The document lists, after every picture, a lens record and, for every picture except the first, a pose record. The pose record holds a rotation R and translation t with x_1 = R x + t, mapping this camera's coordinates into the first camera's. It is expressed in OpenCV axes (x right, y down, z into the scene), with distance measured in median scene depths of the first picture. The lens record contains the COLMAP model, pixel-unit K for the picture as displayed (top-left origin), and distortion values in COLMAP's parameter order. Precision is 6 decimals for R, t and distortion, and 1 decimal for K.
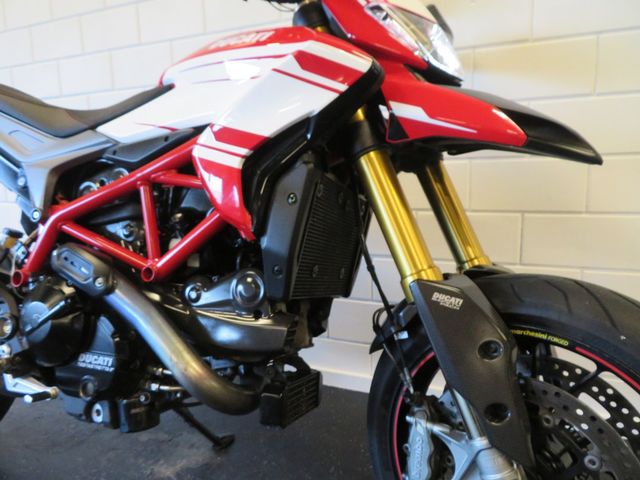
lens RADIAL K [[465.3, 0, 320.0], [0, 465.3, 240.0], [0, 0, 1]] dist [-0.000840, 0.002839]
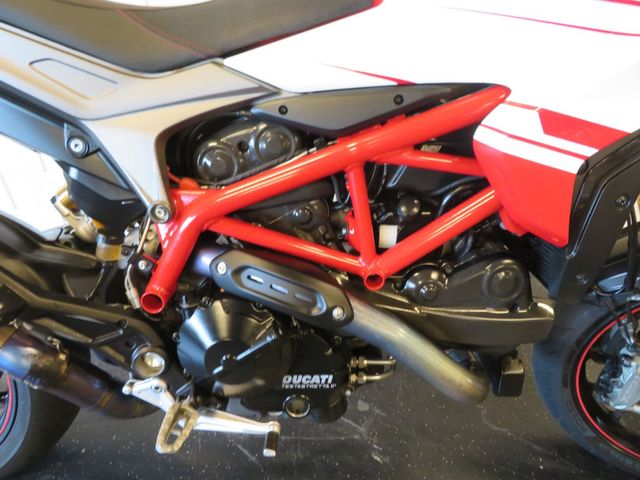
lens RADIAL K [[465.3, 0, 320.0], [0, 465.3, 240.0], [0, 0, 1]] dist [-0.000840, 0.002839]
pose [[0.937132, -0.184252, 0.296369, -0.661963], [0.034932, 0.894518, 0.445664, -0.336306], [-0.347222, -0.407294, 0.844718, 0.388828]]
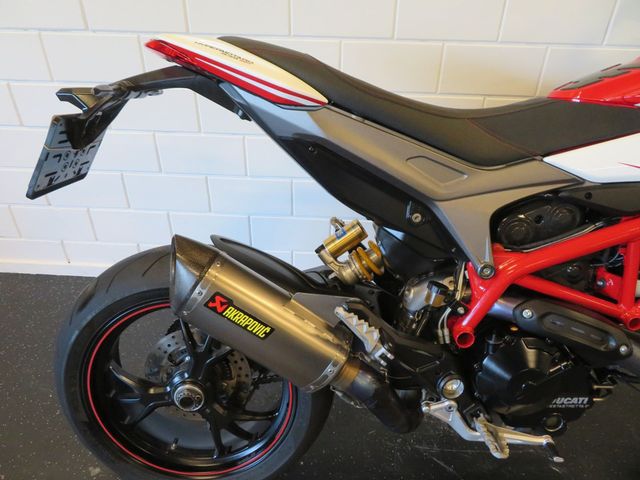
lens RADIAL K [[470.3, 0, 320.0], [0, 470.3, 240.0], [0, 0, 1]] dist [-0.006456, 0.034927]
pose [[0.924924, -0.163412, 0.343237, -1.302145], [0.007616, 0.910679, 0.413045, -0.513740], [-0.380075, -0.379421, 0.843554, 0.453012]]
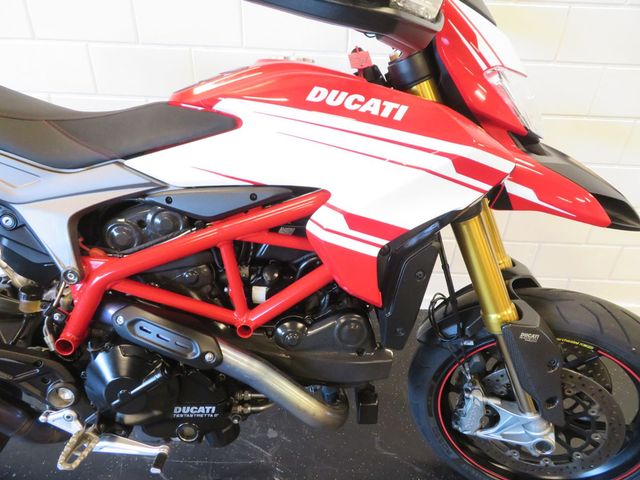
lens RADIAL K [[467.1, 0, 320.0], [0, 467.1, 240.0], [0, 0, 1]] dist [-0.001208, -0.002535]
pose [[0.922201, -0.150354, 0.356286, -0.537604], [-0.003072, 0.918445, 0.395537, -0.491811], [-0.386700, -0.365859, 0.846529, 0.160405]]
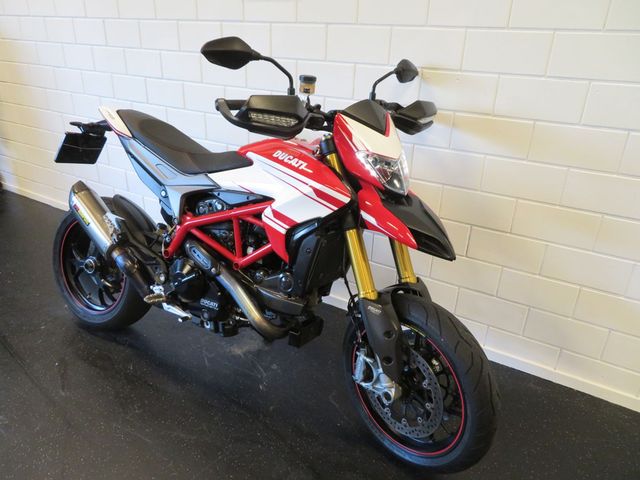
lens RADIAL K [[475.0, 0, 320.0], [0, 475.0, 240.0], [0, 0, 1]] dist [0.003225, 0.001156]
pose [[0.989823, 0.105893, -0.095067, 0.151344], [-0.077190, 0.960748, 0.266466, -0.579062], [0.119553, -0.256416, 0.959144, -0.823340]]
